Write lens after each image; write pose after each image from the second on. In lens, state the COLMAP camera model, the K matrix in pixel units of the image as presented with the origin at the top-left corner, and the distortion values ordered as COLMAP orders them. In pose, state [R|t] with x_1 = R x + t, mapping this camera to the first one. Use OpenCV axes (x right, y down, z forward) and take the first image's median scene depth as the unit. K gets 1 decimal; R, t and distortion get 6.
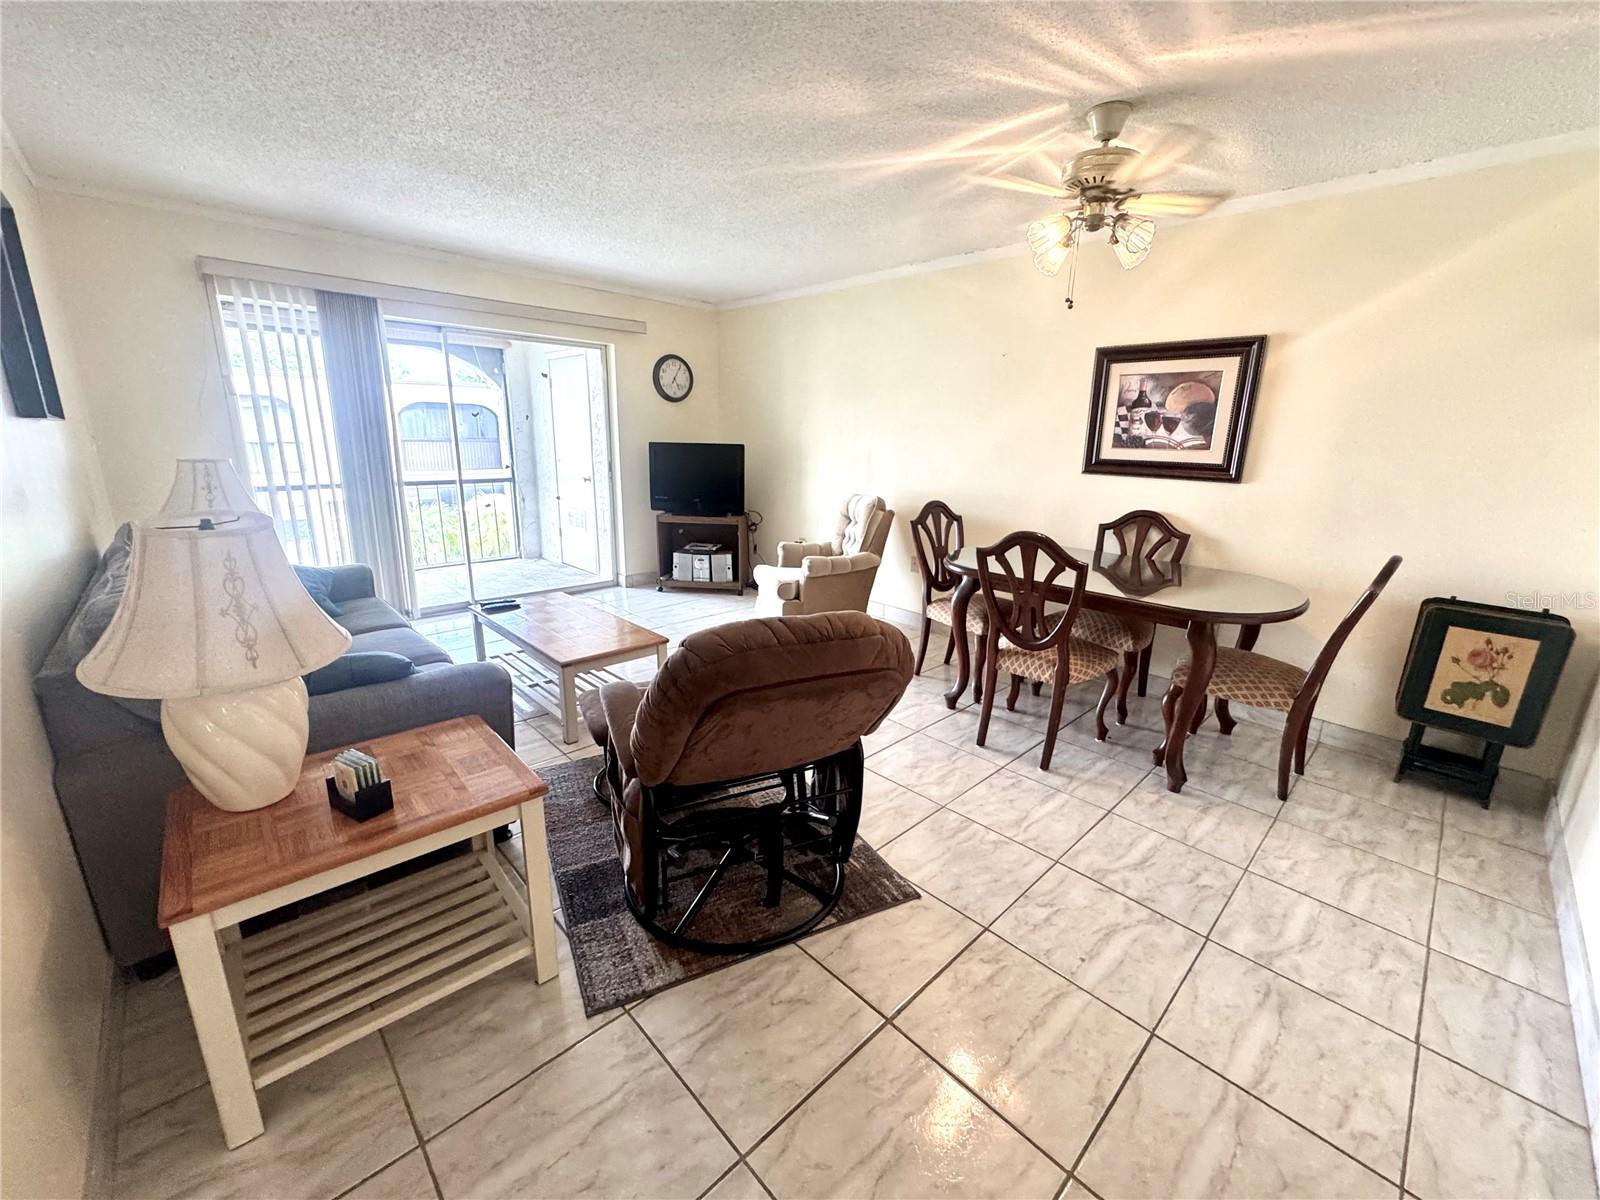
lens RADIAL K [[643.0, 0, 794.3], [0, 643.0, 599.5], [0, 0, 1]] dist [-0.003555, 0.000246]
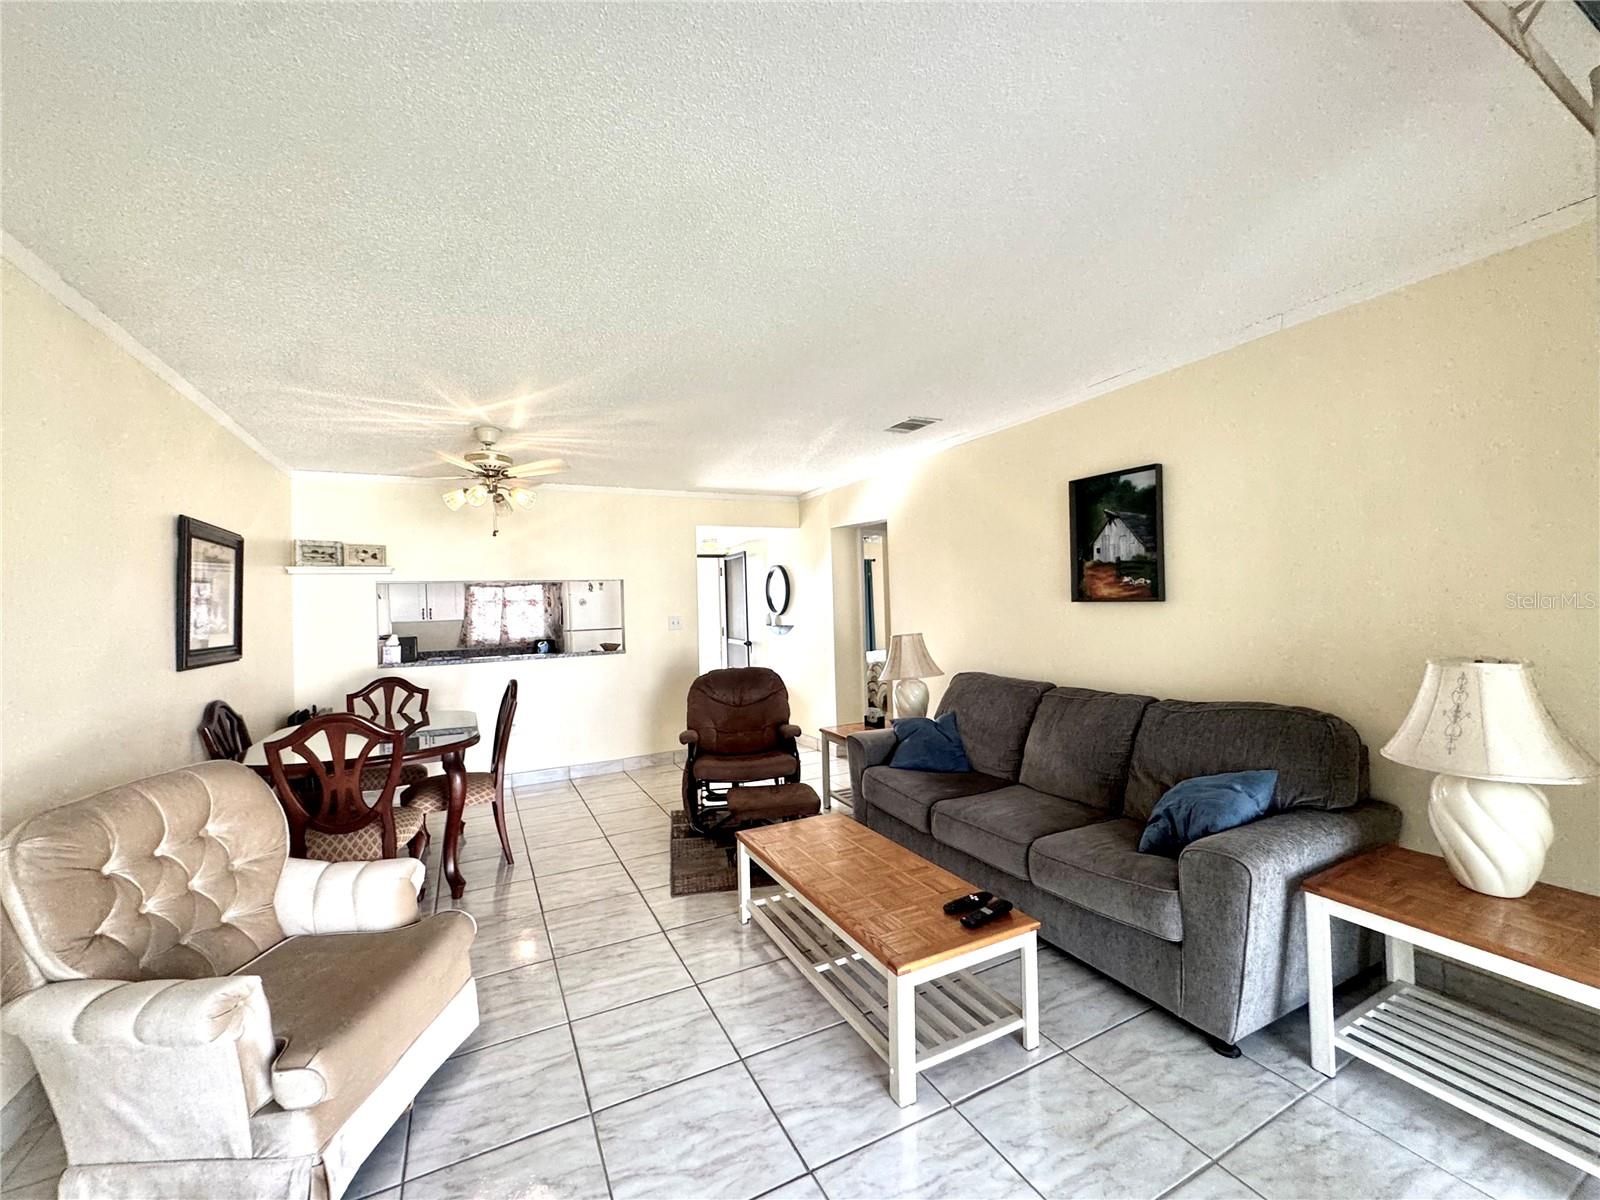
lens RADIAL K [[643.0, 0, 805.1], [0, 643.0, 599.0], [0, 0, 1]] dist [-0.003555, 0.000246]
pose [[-0.963551, 0.010994, 0.267299, -0.508103], [0.077719, 0.967566, 0.240365, -0.445431], [-0.255987, 0.252378, -0.933154, 1.644746]]
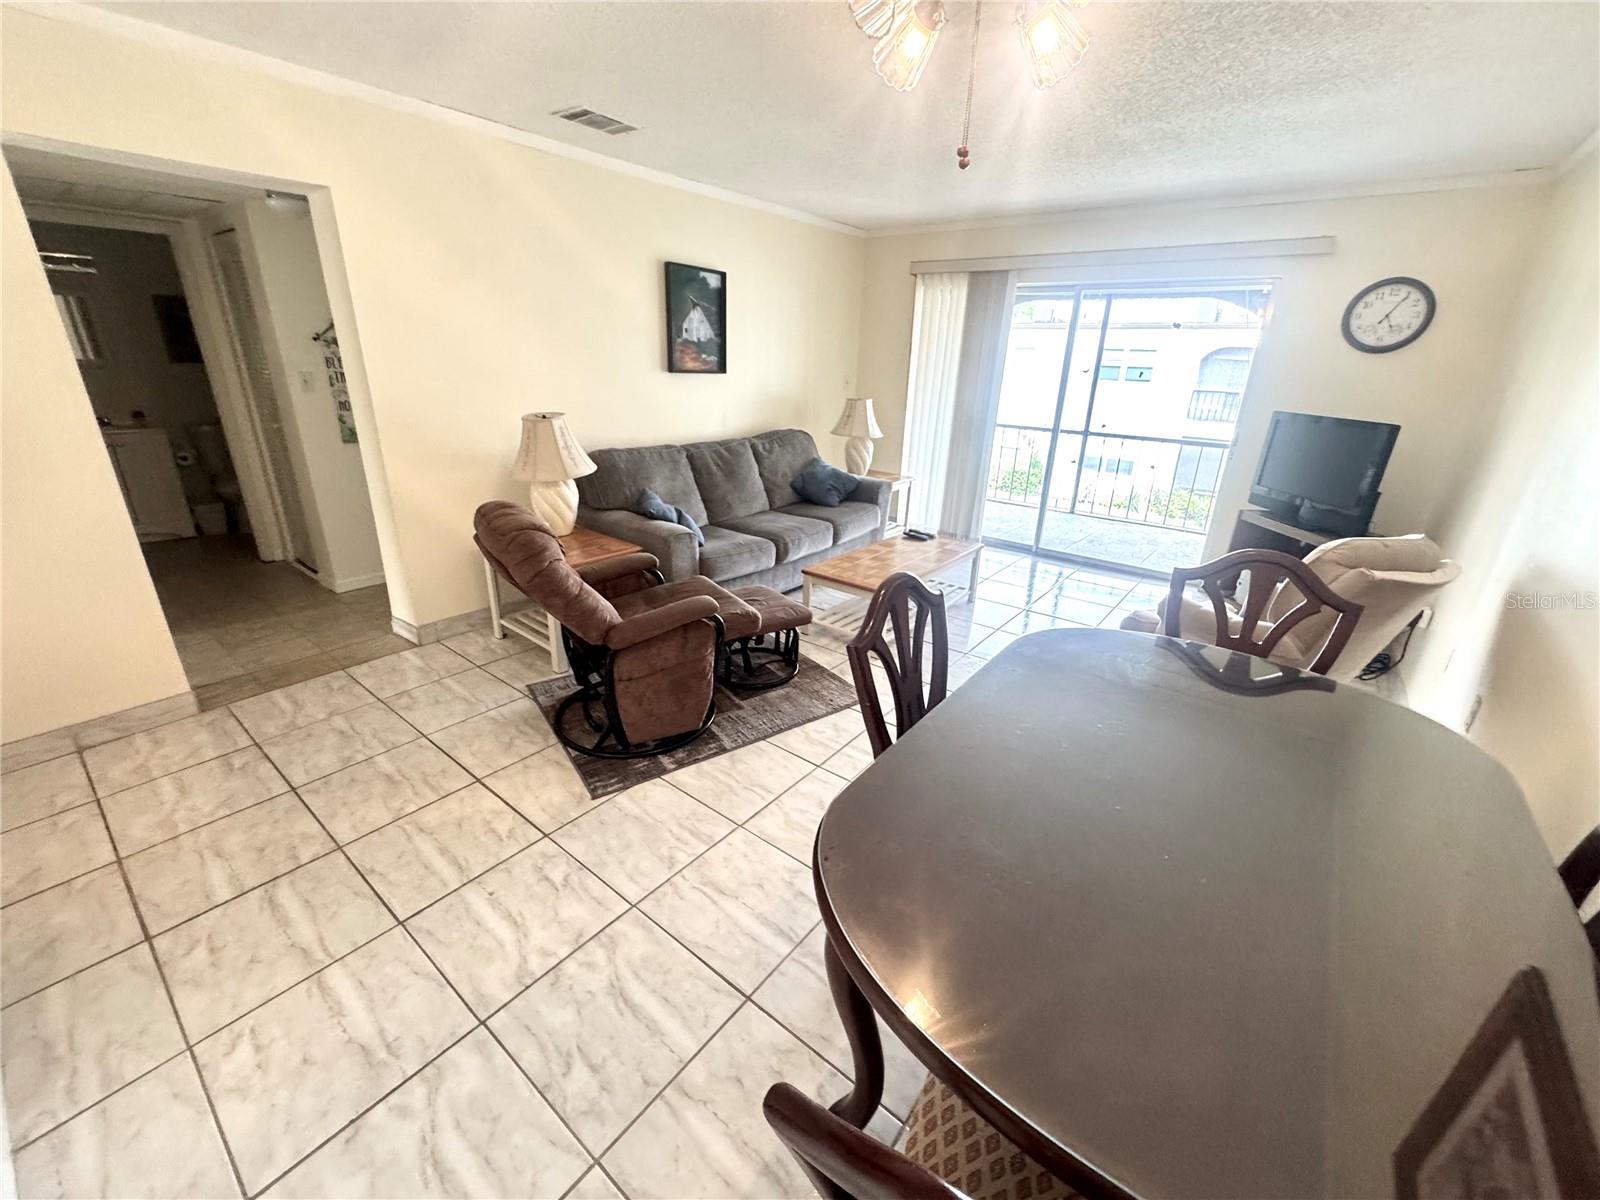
lens RADIAL K [[643.0, 0, 798.8], [0, 643.0, 595.0], [0, 0, 1]] dist [-0.003555, 0.000246]
pose [[0.147213, 0.332307, -0.931612, 0.712424], [-0.274262, 0.918655, 0.284346, -0.180920], [0.950320, 0.213647, 0.226377, 0.596425]]
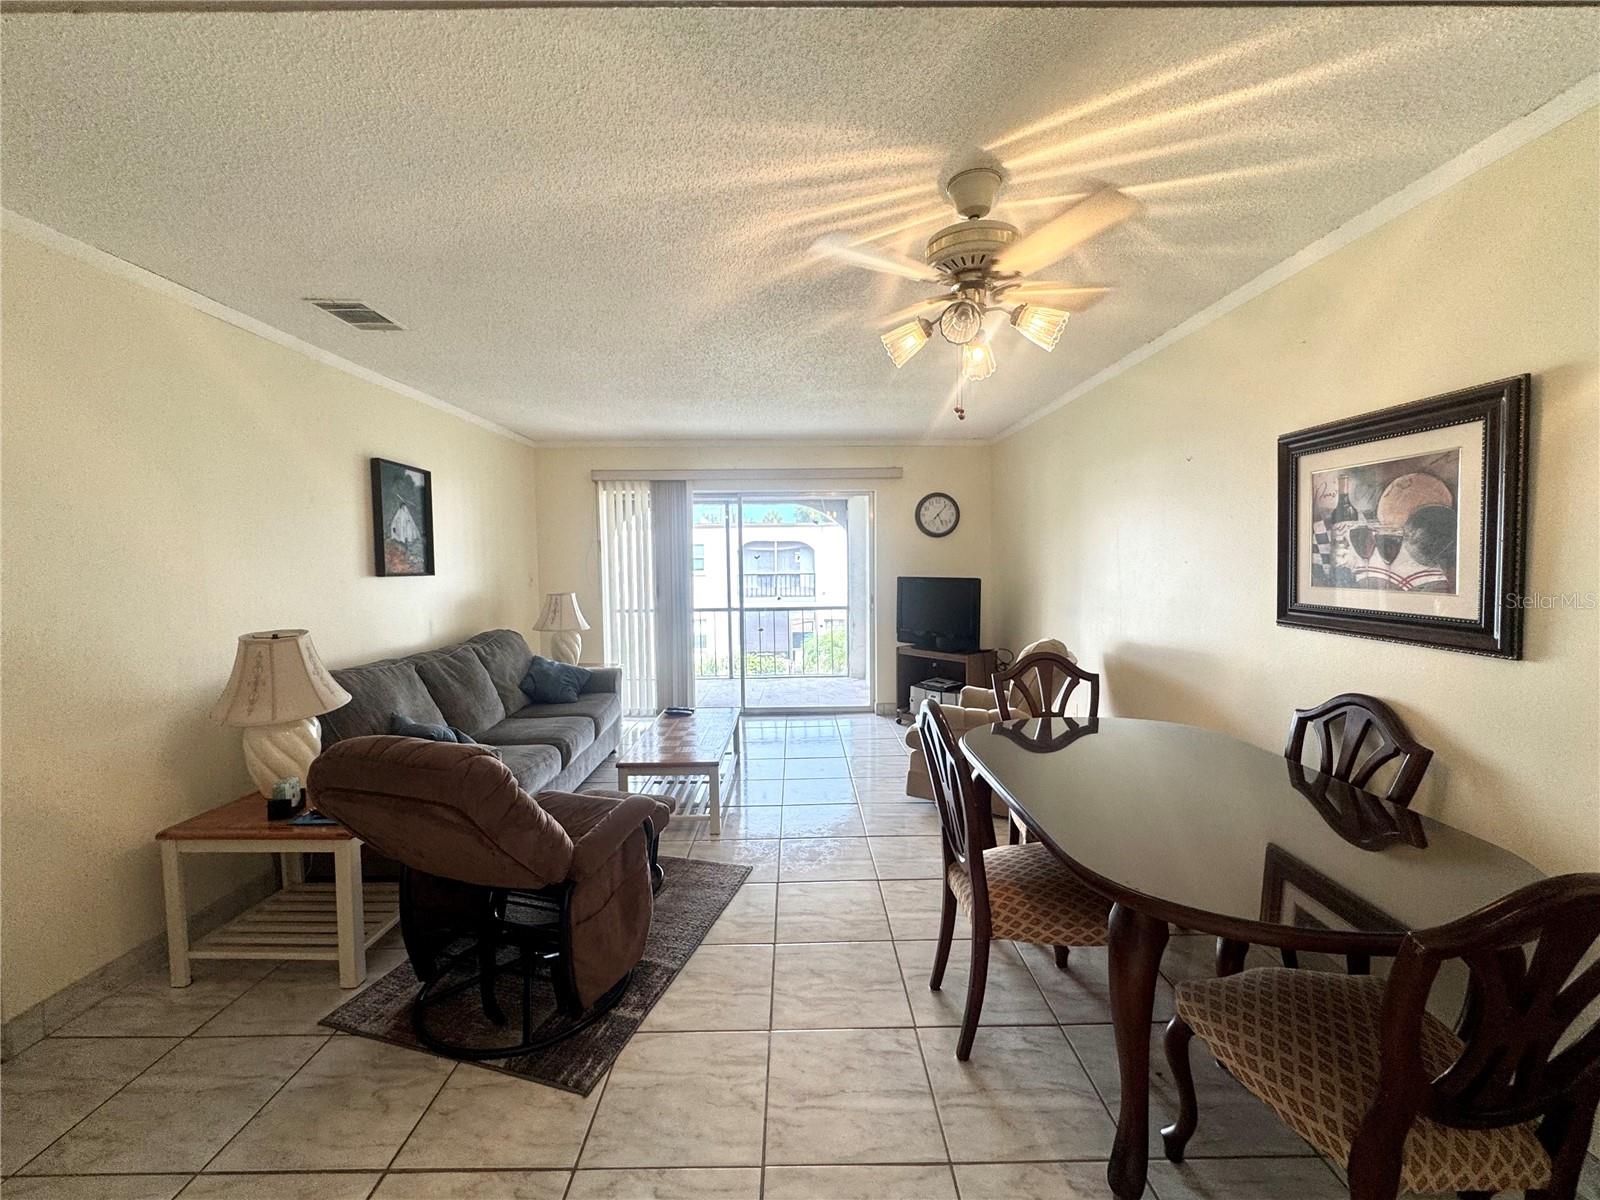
lens RADIAL K [[643.0, 0, 797.4], [0, 643.0, 596.3], [0, 0, 1]] dist [-0.003555, 0.000246]
pose [[0.731001, 0.011987, -0.682271, 0.587599], [-0.145759, 0.979512, -0.138960, -0.074541], [0.666627, 0.201027, 0.717772, 0.250465]]
